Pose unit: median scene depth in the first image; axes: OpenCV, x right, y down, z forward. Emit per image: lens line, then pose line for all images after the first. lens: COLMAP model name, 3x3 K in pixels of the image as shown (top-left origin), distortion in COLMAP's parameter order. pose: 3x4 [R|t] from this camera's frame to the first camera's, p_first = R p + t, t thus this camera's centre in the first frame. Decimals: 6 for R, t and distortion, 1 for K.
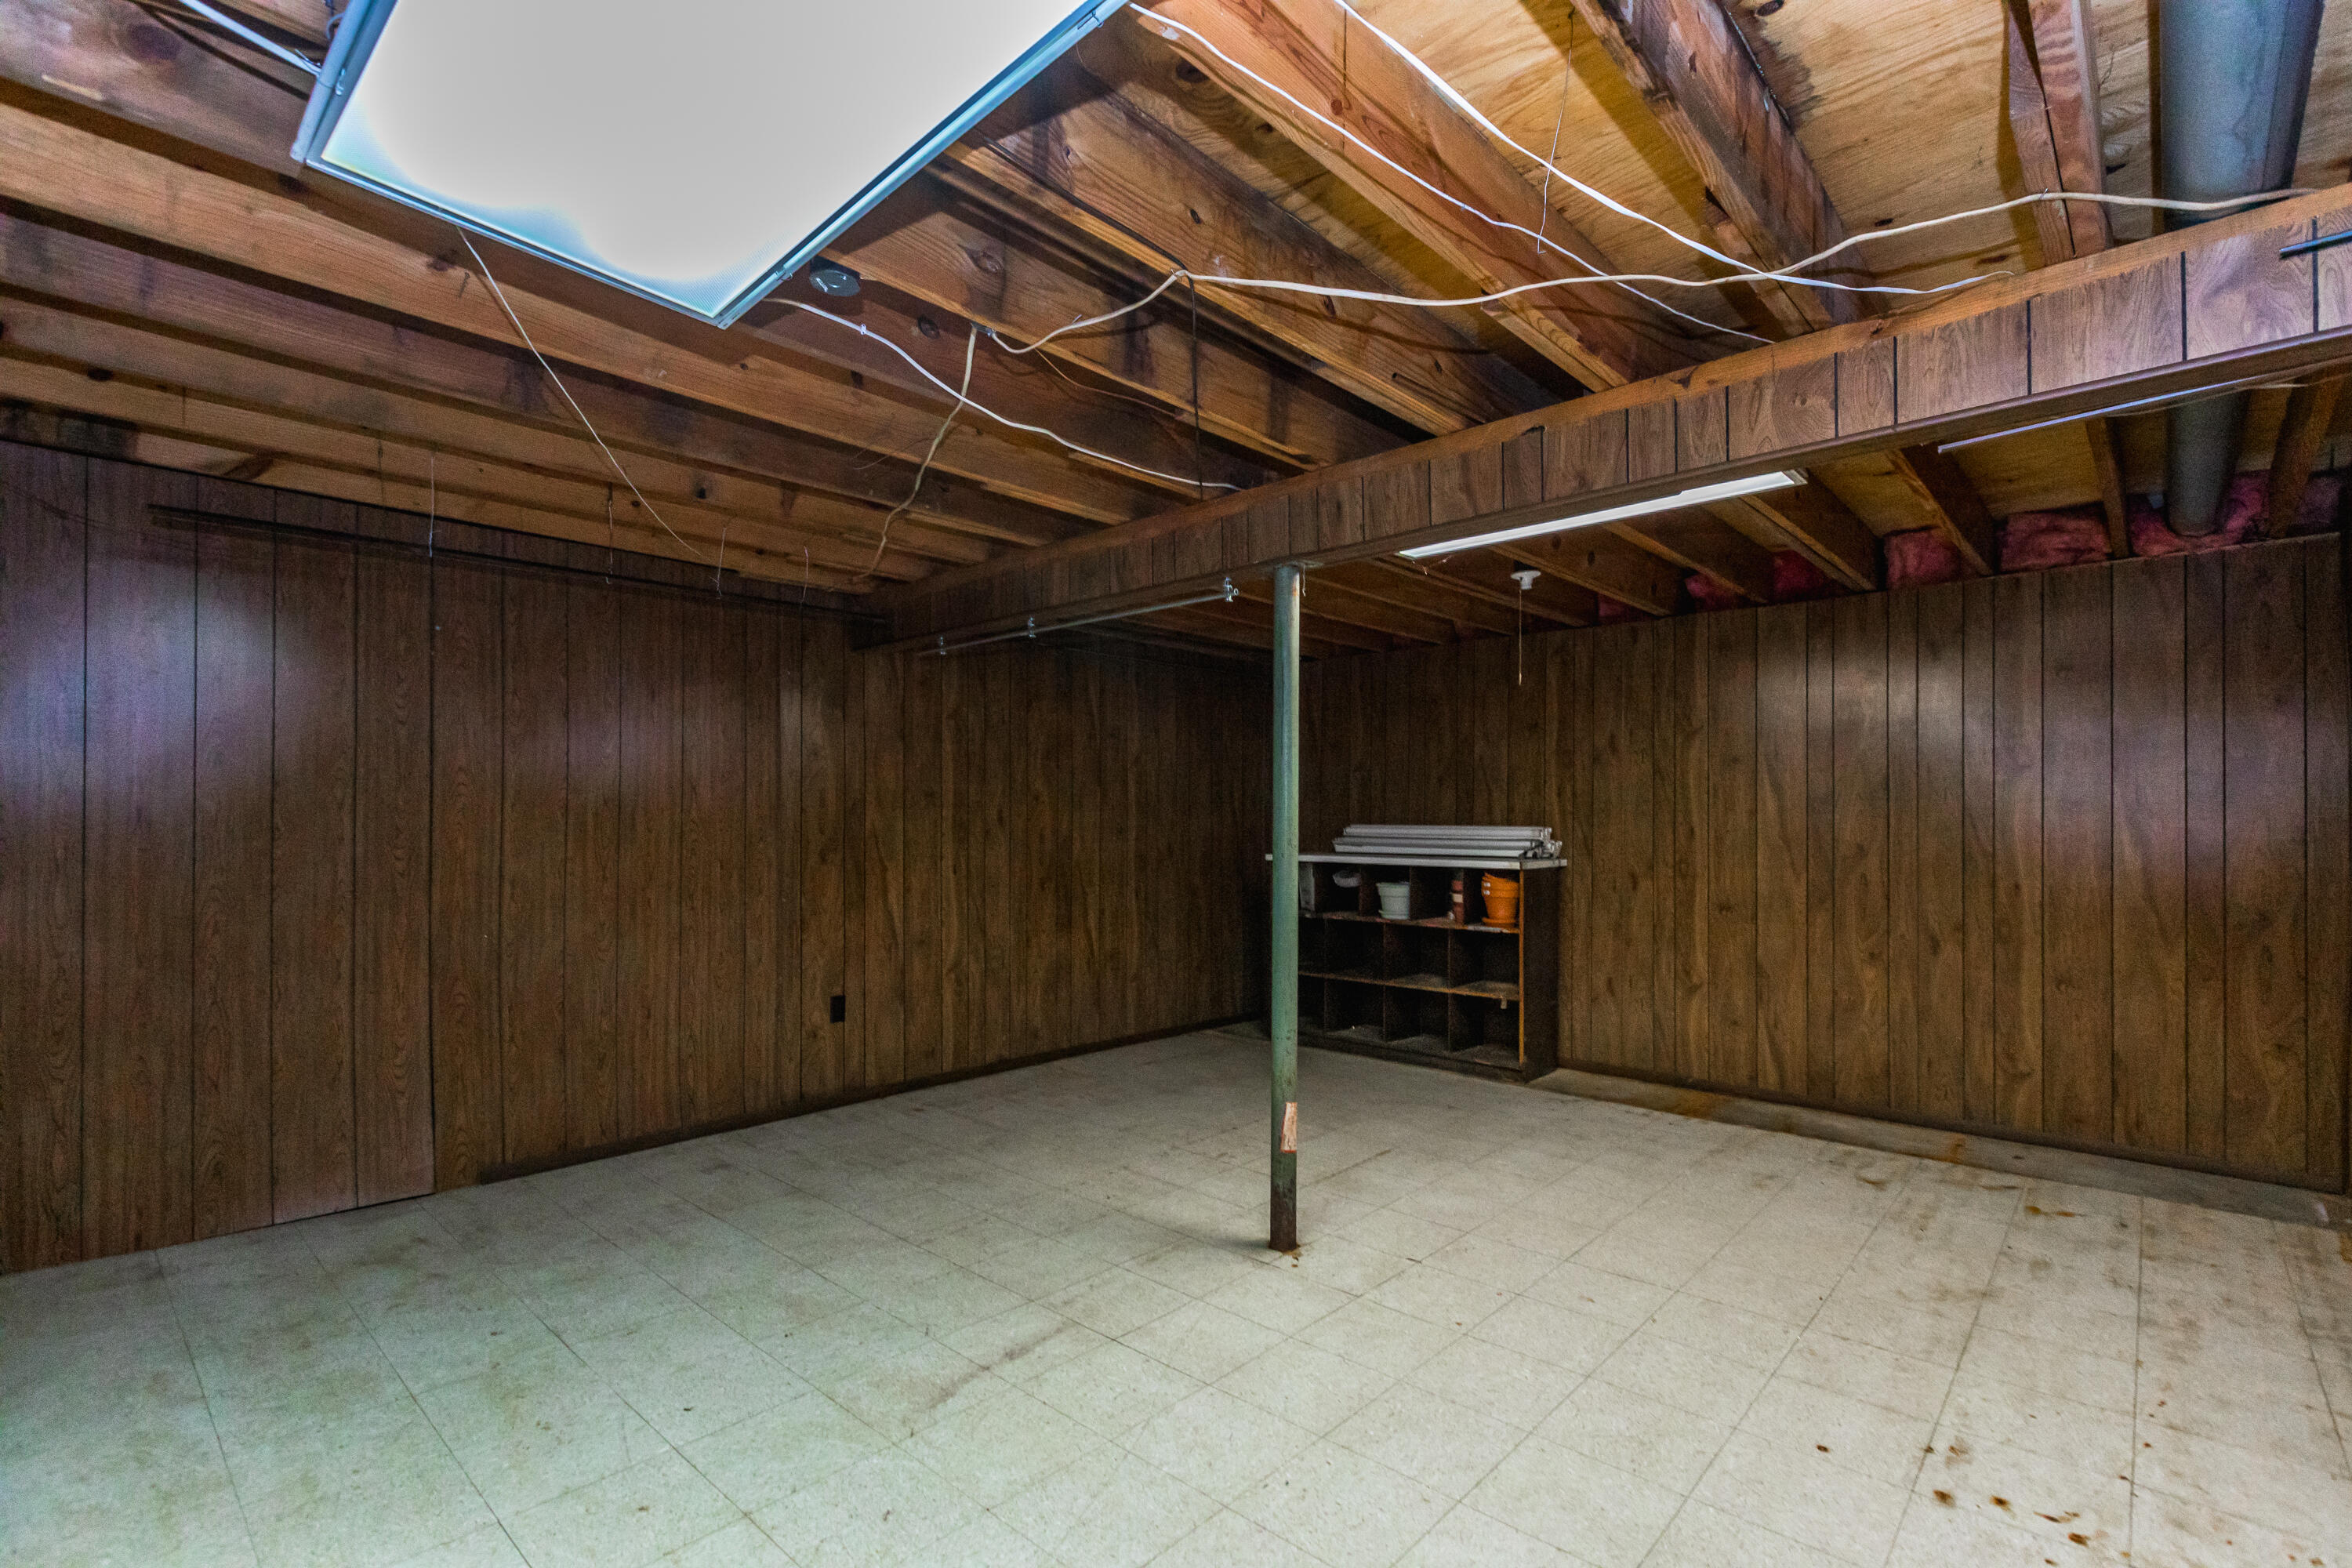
lens RADIAL K [[1084.8, 0, 1175.9], [0, 1084.8, 807.3], [0, 0, 1]] dist [-0.001428, 0.000381]
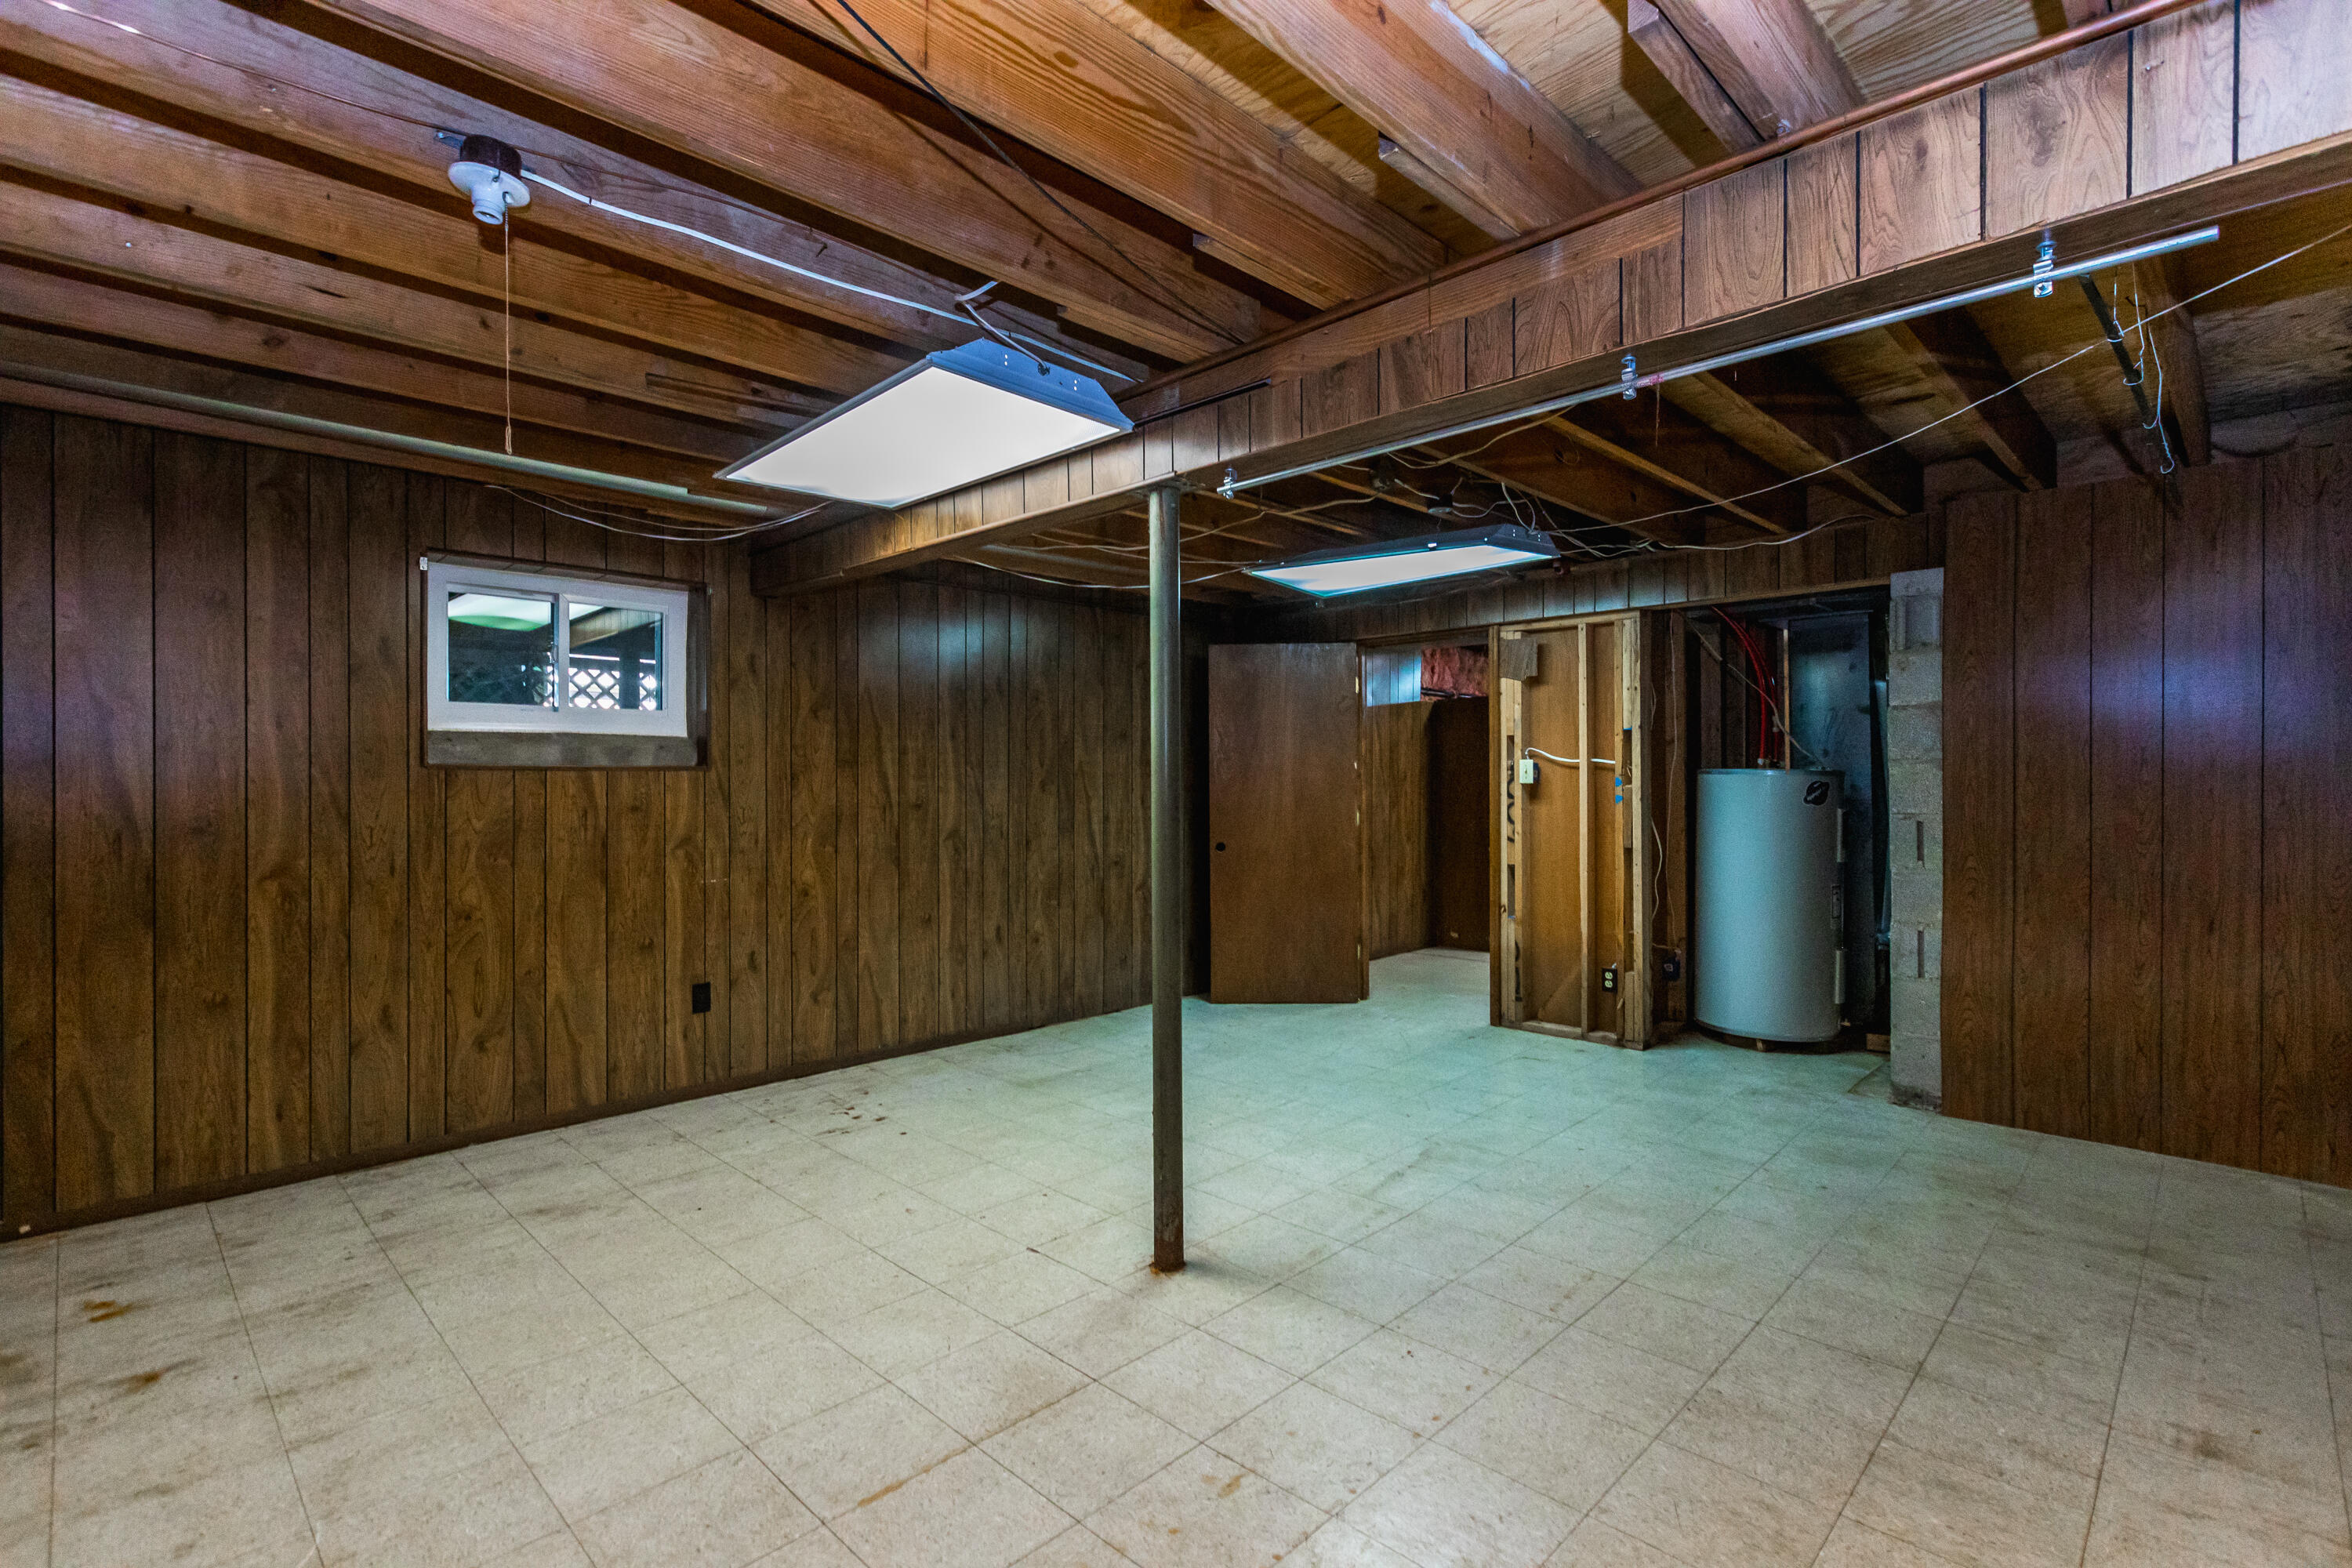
lens RADIAL K [[1084.8, 0, 1175.6], [0, 1084.8, 780.1], [0, 0, 1]] dist [-0.001428, 0.000381]
pose [[-0.999455, -0.000338, 0.033000, 0.066919], [-0.000783, 0.999909, -0.013484, 0.027345], [-0.032992, -0.013502, -0.999364, 1.934221]]
